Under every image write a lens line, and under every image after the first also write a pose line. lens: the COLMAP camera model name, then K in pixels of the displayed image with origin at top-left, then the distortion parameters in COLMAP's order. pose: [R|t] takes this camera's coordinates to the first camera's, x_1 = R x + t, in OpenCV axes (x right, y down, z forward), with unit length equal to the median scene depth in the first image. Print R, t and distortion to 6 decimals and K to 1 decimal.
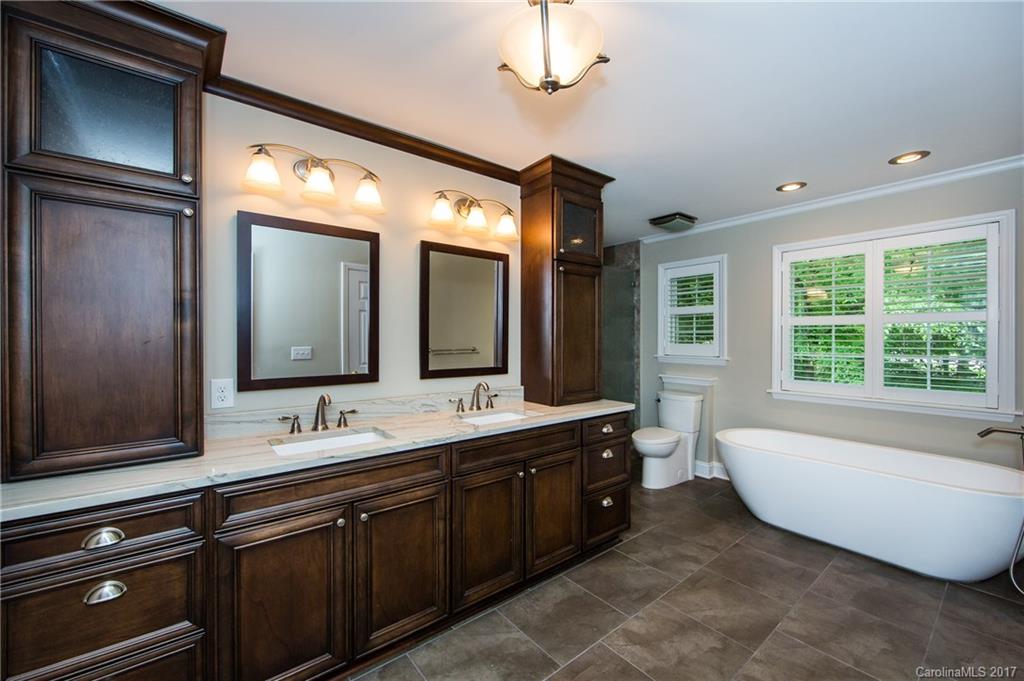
lens RADIAL K [[407.3, 0, 510.1], [0, 407.3, 338.5], [0, 0, 1]] dist [0.000394, 0.000185]
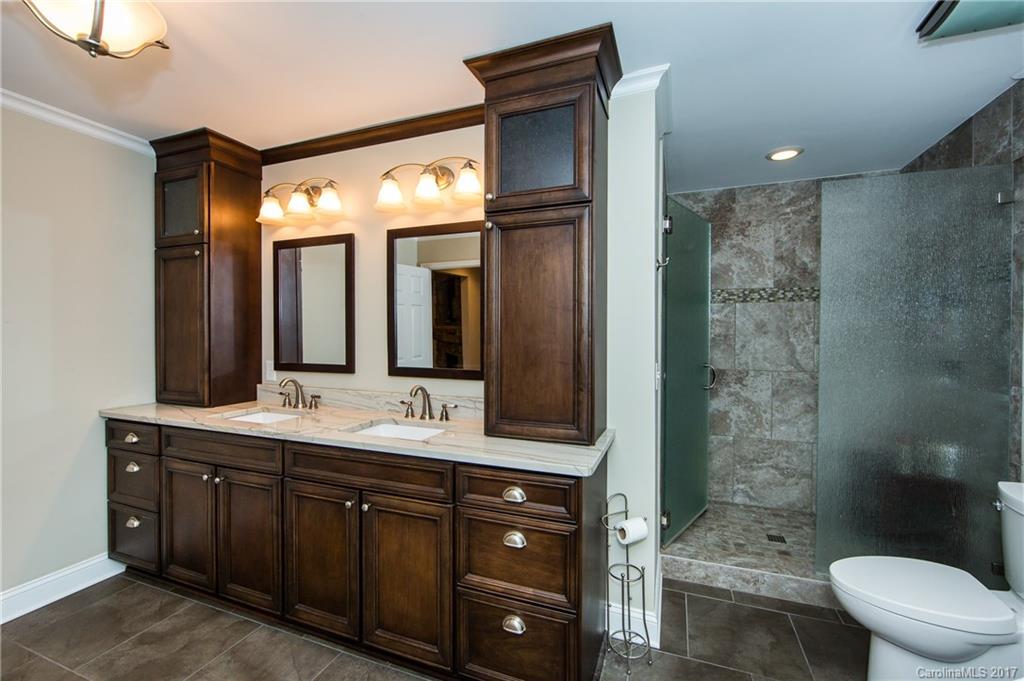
lens RADIAL K [[407.3, 0, 510.1], [0, 407.3, 338.5], [0, 0, 1]] dist [0.000394, 0.000185]
pose [[0.525331, 0.007696, -0.850863, 0.762149], [-0.004295, 0.999970, 0.006393, 0.005406], [0.850887, 0.000296, 0.525348, 0.755414]]
